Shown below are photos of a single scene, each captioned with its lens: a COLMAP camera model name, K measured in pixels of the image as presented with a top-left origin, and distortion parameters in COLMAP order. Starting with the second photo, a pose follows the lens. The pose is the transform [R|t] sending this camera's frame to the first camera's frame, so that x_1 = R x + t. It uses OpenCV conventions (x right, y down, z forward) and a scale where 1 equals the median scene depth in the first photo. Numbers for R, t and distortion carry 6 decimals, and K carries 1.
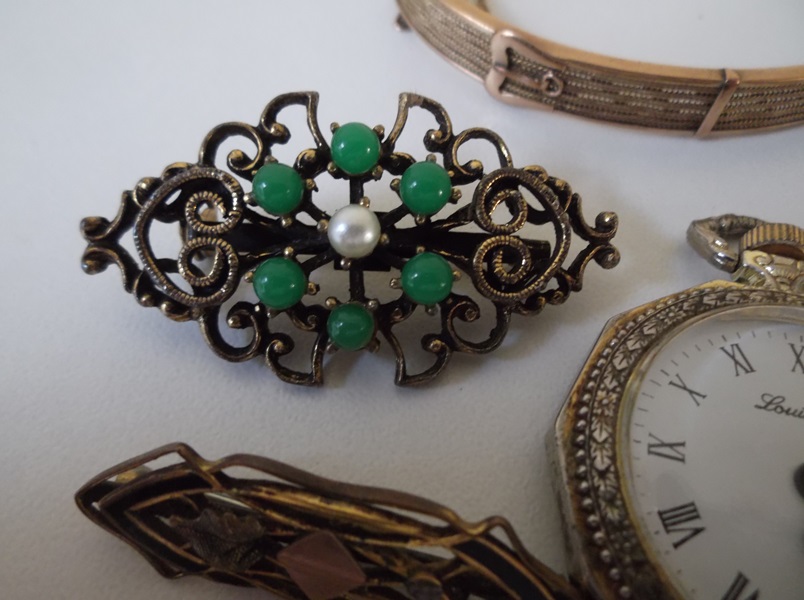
lens RADIAL K [[573.9, 0, 402.7], [0, 573.9, 297.8], [0, 0, 1]] dist [0.021475, -0.003336]
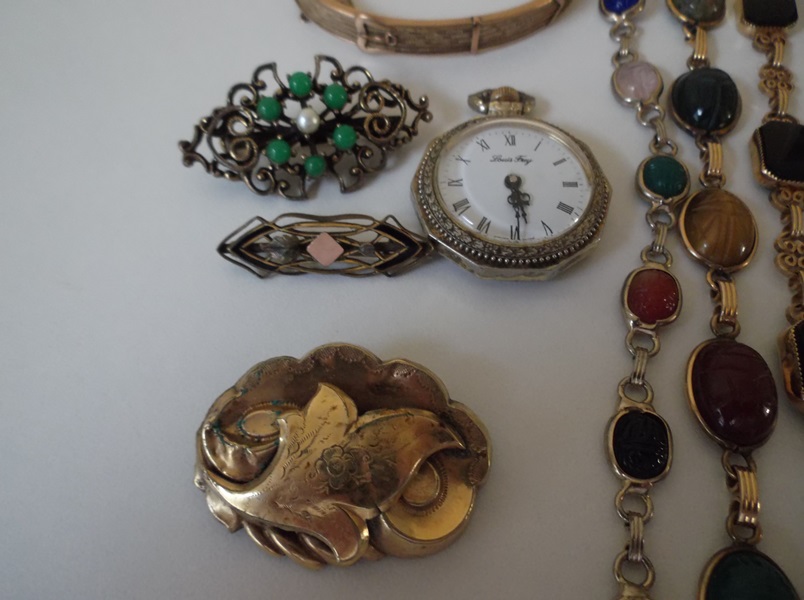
lens RADIAL K [[573.9, 0, 394.5], [0, 573.9, 300.6], [0, 0, 1]] dist [0.021475, -0.003336]
pose [[0.976012, -0.205117, 0.072987, -0.057261], [0.201502, 0.978002, 0.053935, 0.474437], [-0.082445, -0.037934, 0.995873, -1.178091]]
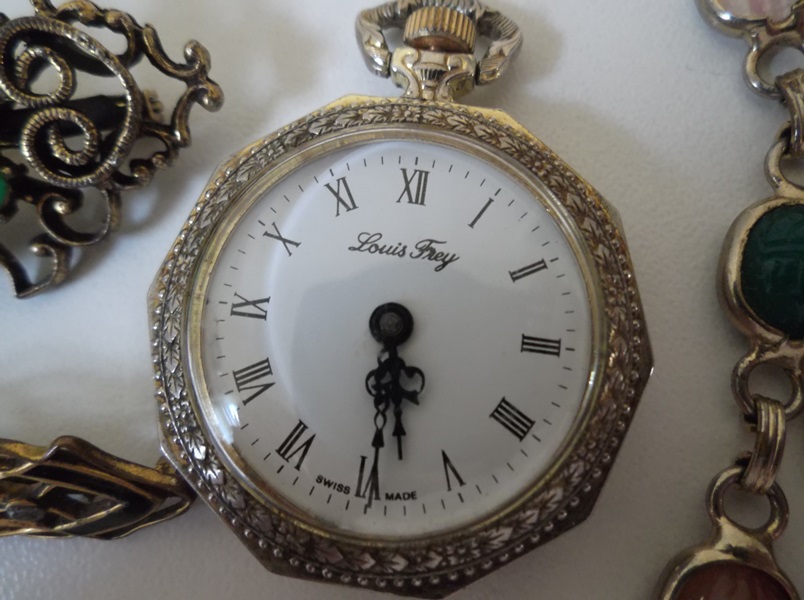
lens RADIAL K [[573.9, 0, 399.0], [0, 573.9, 301.7], [0, 0, 1]] dist [0.021475, -0.003336]
pose [[0.989980, -0.124657, -0.066337, 0.645376], [0.140135, 0.925125, 0.352854, -0.039823], [0.017384, -0.358614, 0.933324, 0.102146]]
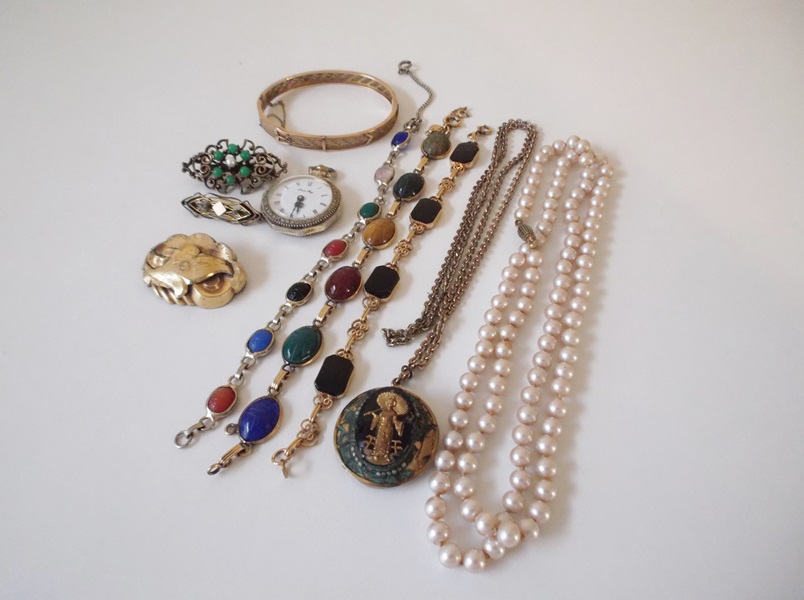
lens RADIAL K [[573.9, 0, 405.8], [0, 573.9, 301.6], [0, 0, 1]] dist [0.021475, -0.003336]
pose [[0.999215, 0.002878, -0.039500, 1.680663], [-0.007886, 0.991843, -0.127223, 1.763149], [0.038812, 0.127434, 0.991087, -3.942307]]
